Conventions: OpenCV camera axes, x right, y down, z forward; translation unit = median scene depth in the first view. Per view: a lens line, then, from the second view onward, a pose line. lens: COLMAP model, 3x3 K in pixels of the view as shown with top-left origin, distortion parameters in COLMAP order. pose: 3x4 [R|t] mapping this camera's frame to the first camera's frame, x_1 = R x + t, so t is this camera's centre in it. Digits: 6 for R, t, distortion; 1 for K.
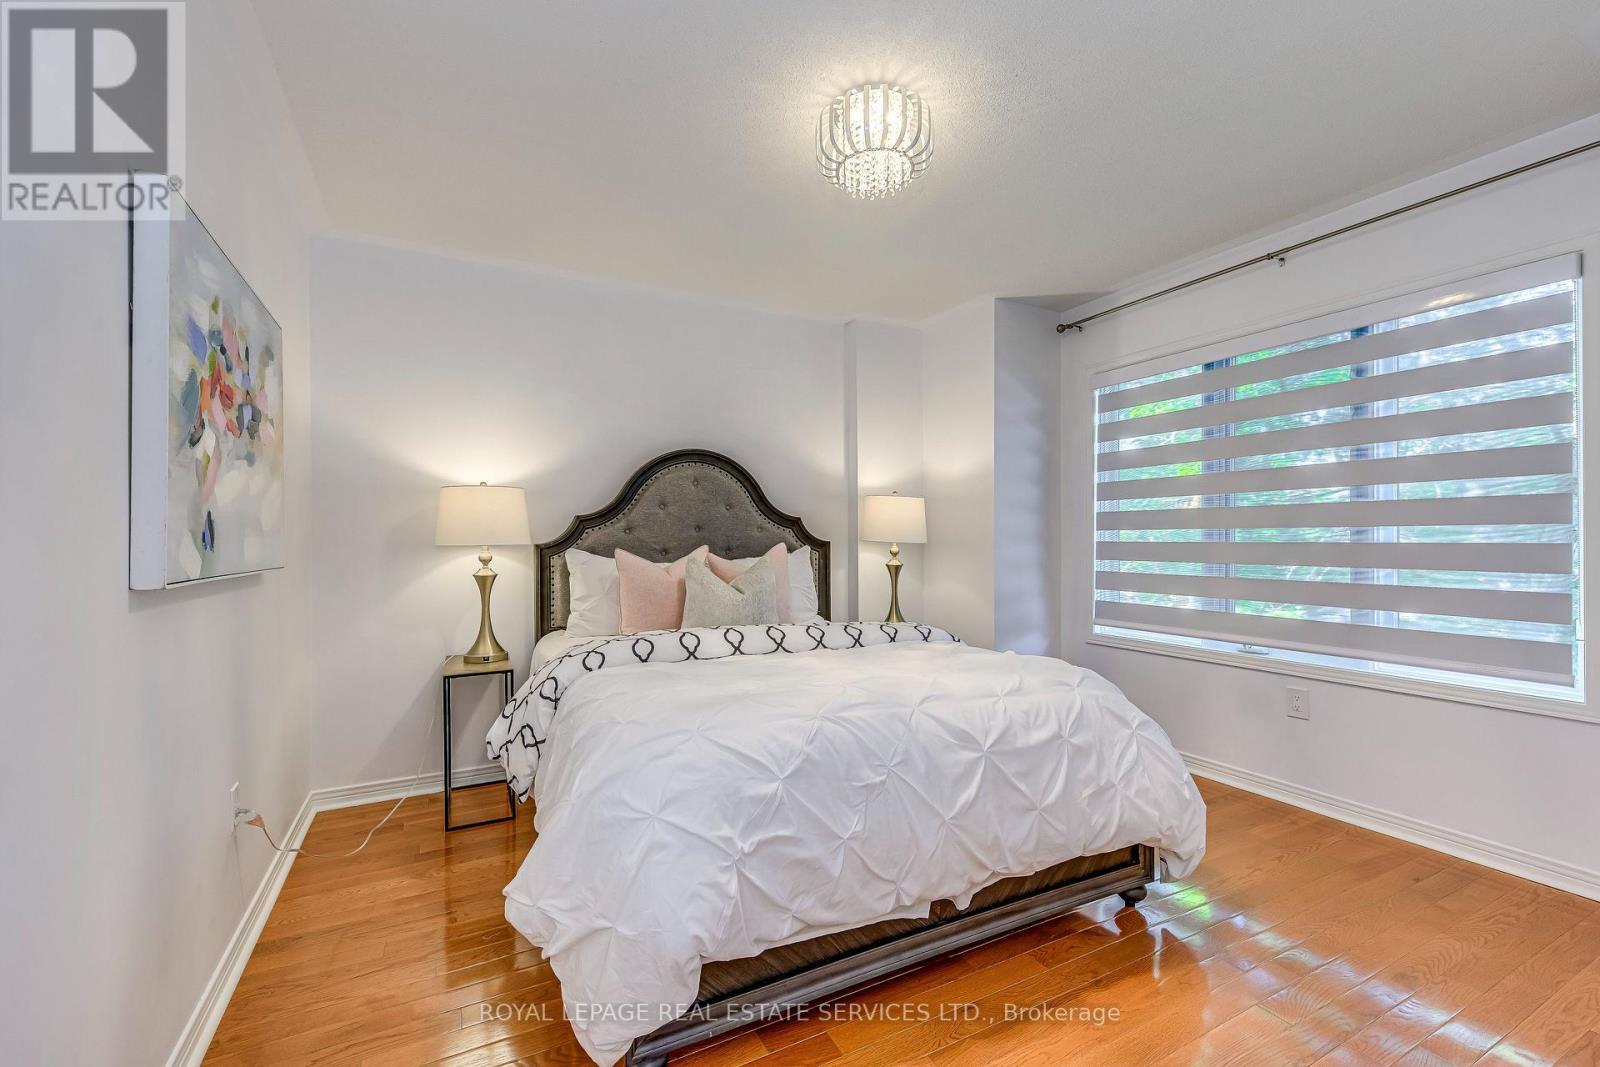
lens RADIAL K [[700.1, 0, 799.5], [0, 700.1, 539.9], [0, 0, 1]] dist [0.022125, -0.011315]
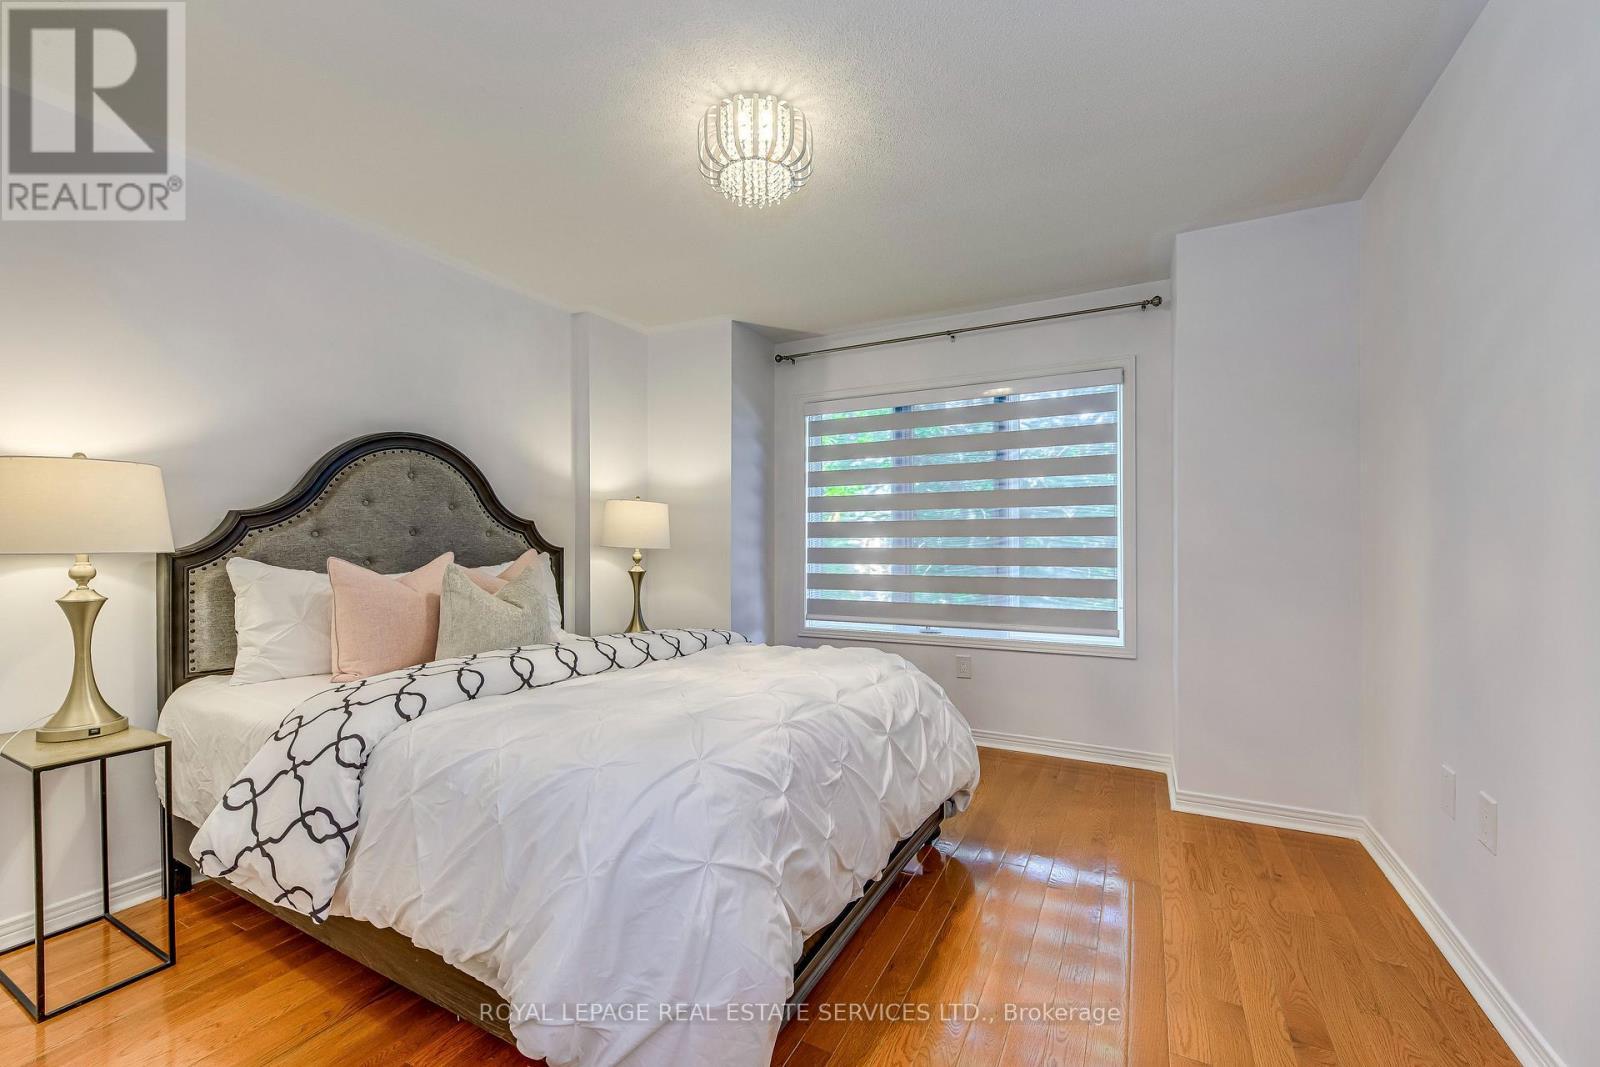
lens RADIAL K [[680.3, 0, 801.6], [0, 680.3, 540.3], [0, 0, 1]] dist [0.018754, -0.009984]
pose [[0.807382, 0.006289, 0.589996, -0.285562], [0.000508, 0.999935, -0.011354, 0.003433], [-0.590029, 0.009467, 0.807327, 0.118022]]
